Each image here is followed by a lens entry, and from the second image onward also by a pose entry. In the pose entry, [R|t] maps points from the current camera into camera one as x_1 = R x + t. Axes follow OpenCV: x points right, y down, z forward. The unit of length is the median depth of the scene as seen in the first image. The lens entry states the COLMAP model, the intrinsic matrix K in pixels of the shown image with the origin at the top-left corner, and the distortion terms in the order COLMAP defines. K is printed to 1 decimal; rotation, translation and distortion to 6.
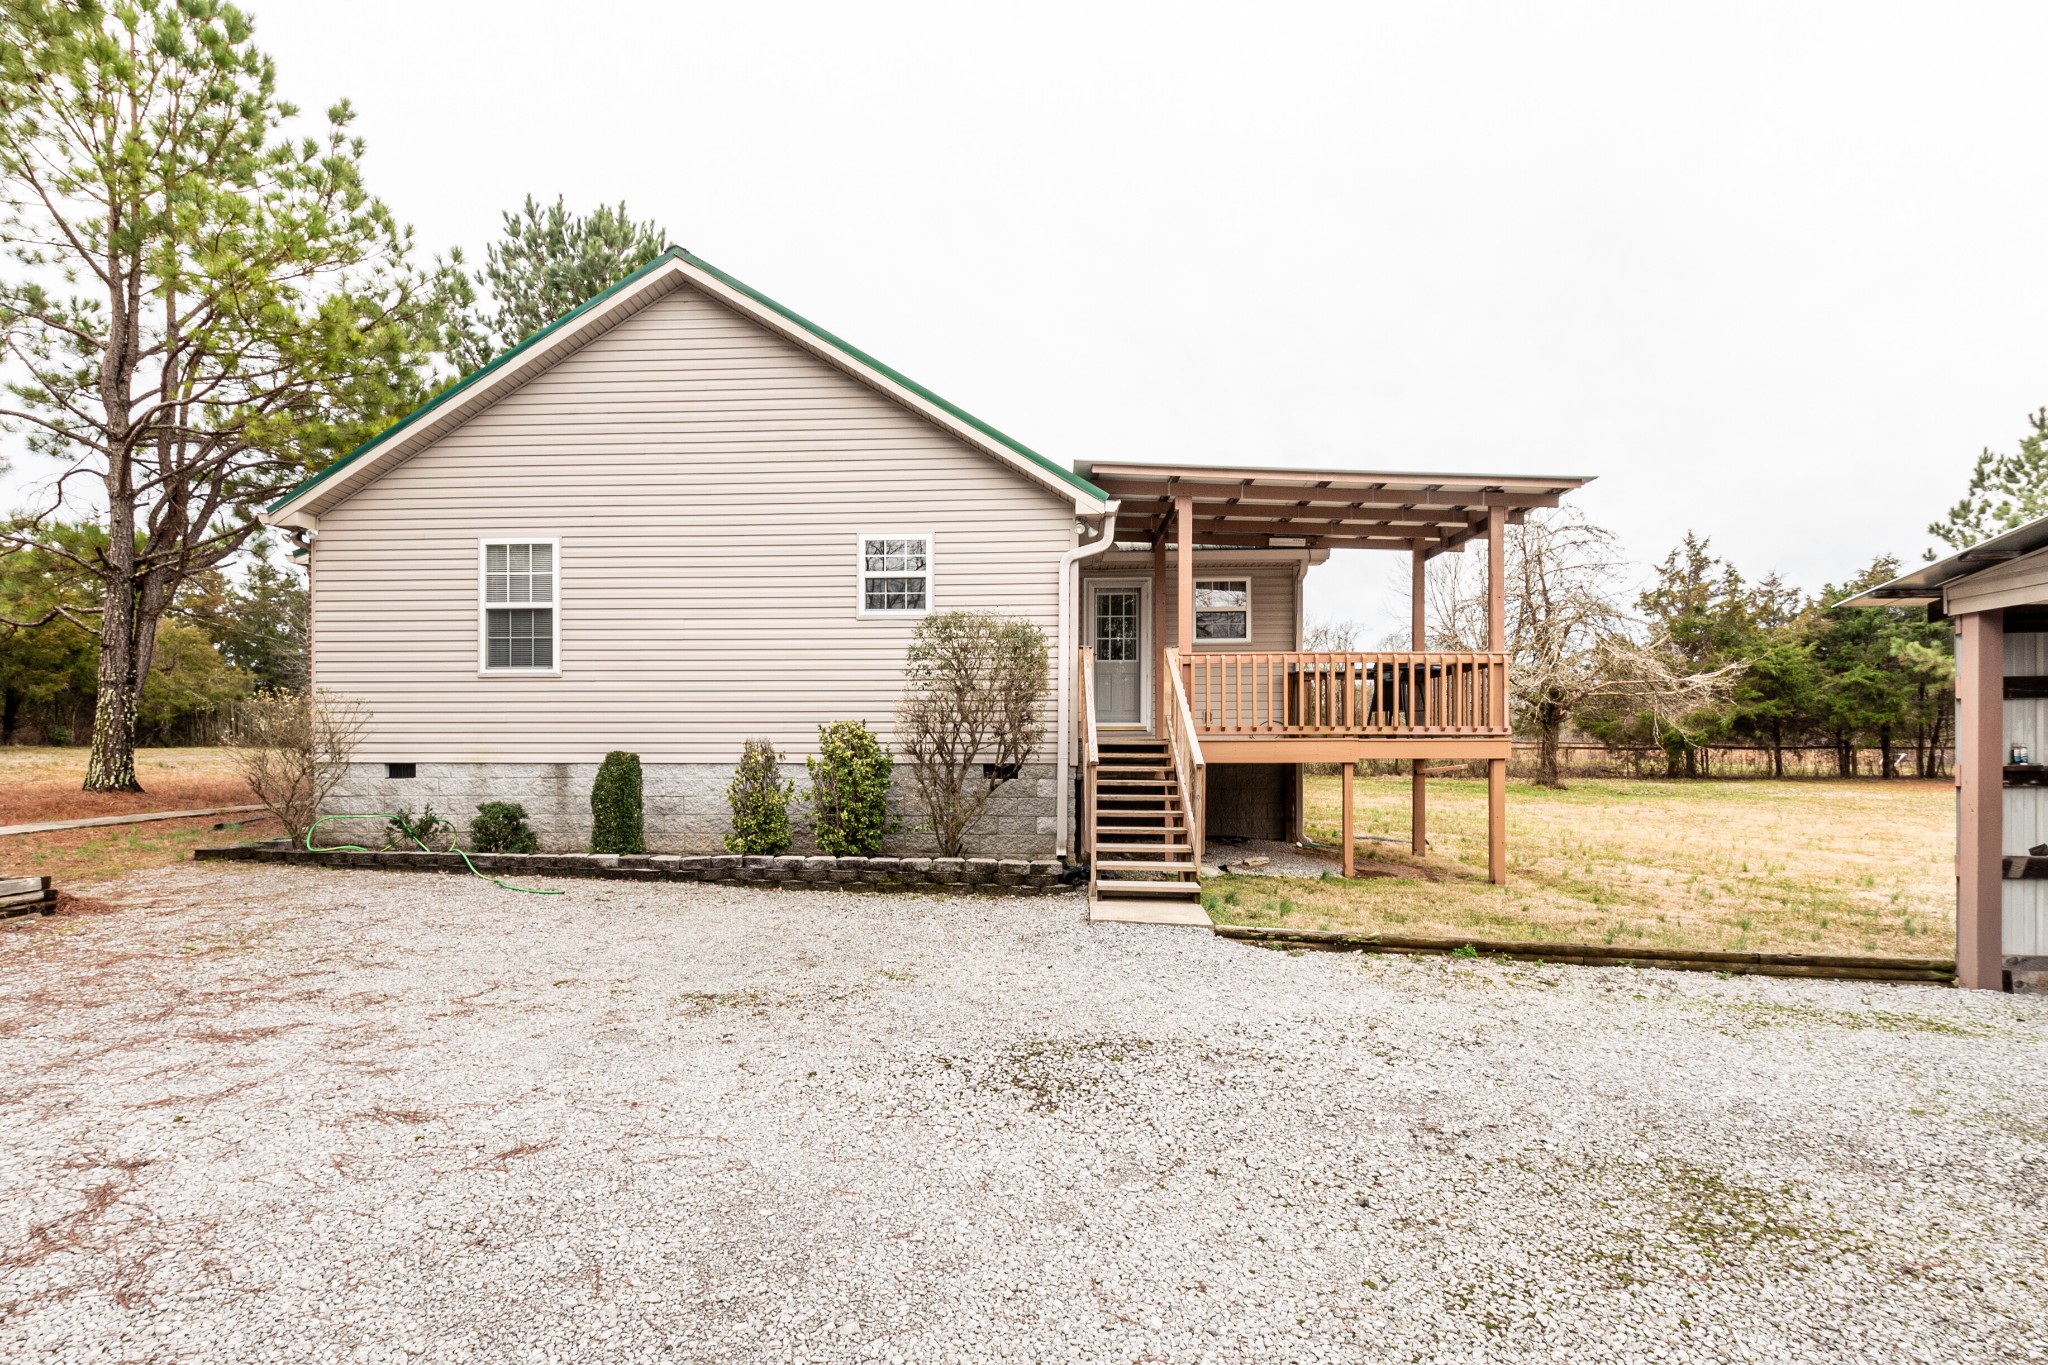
lens RADIAL K [[991.3, 0, 969.8], [0, 991.3, 740.8], [0, 0, 1]] dist [-0.001111, 0.000143]
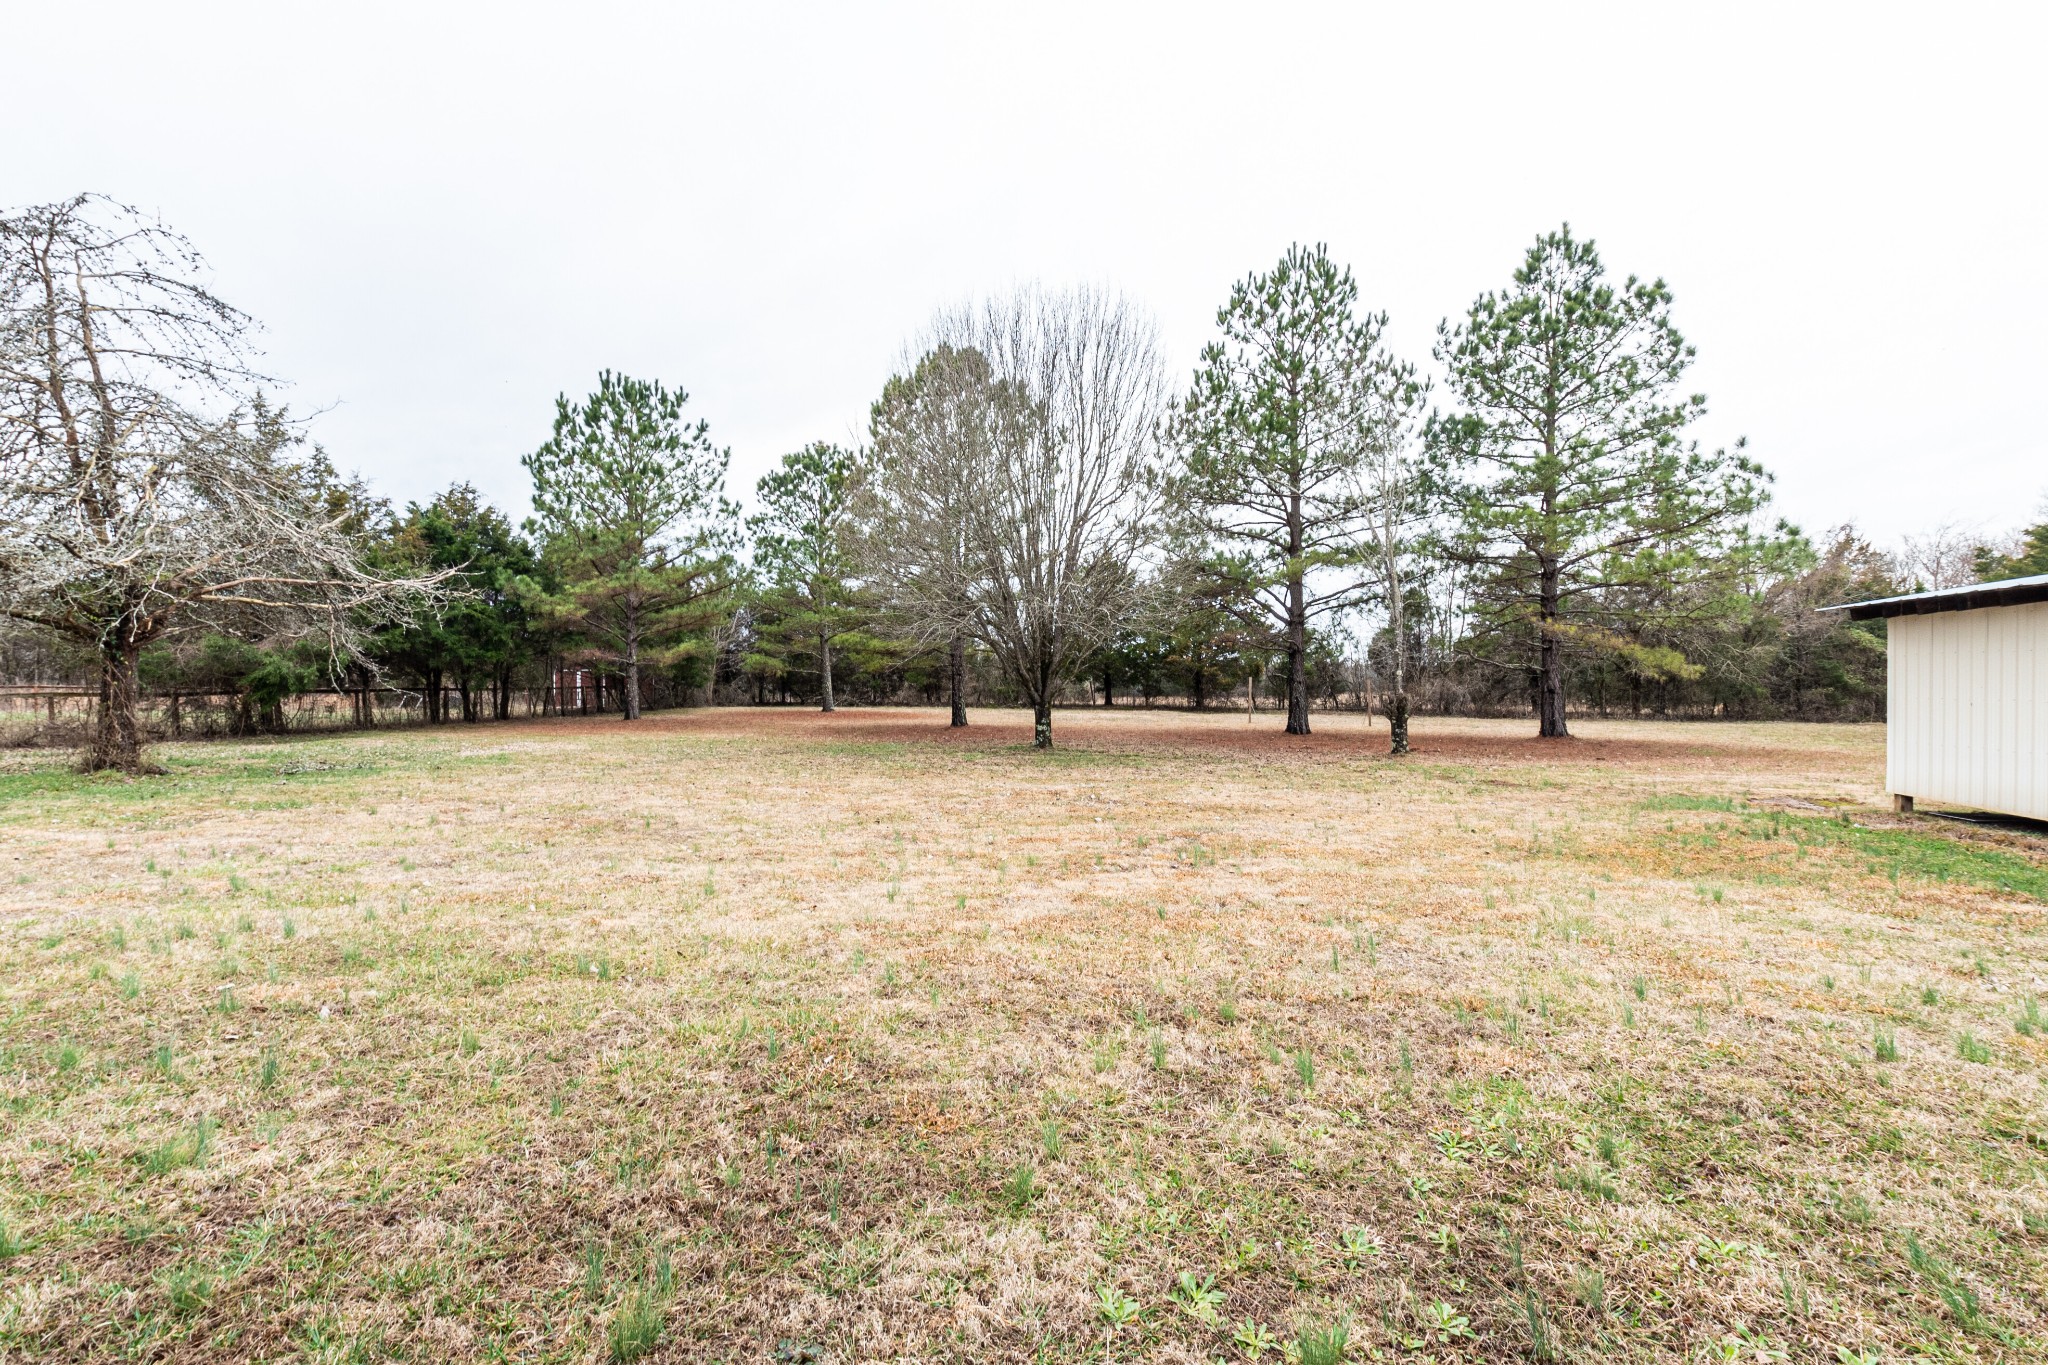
lens RADIAL K [[913.9, 0, 1027.9], [0, 913.9, 677.7], [0, 0, 1]] dist [-0.000486, -0.000252]
pose [[0.100733, 0.009849, 0.994865, 0.130869], [0.009887, 0.999892, -0.010899, 0.009683], [-0.994864, 0.010934, 0.100625, 0.393909]]
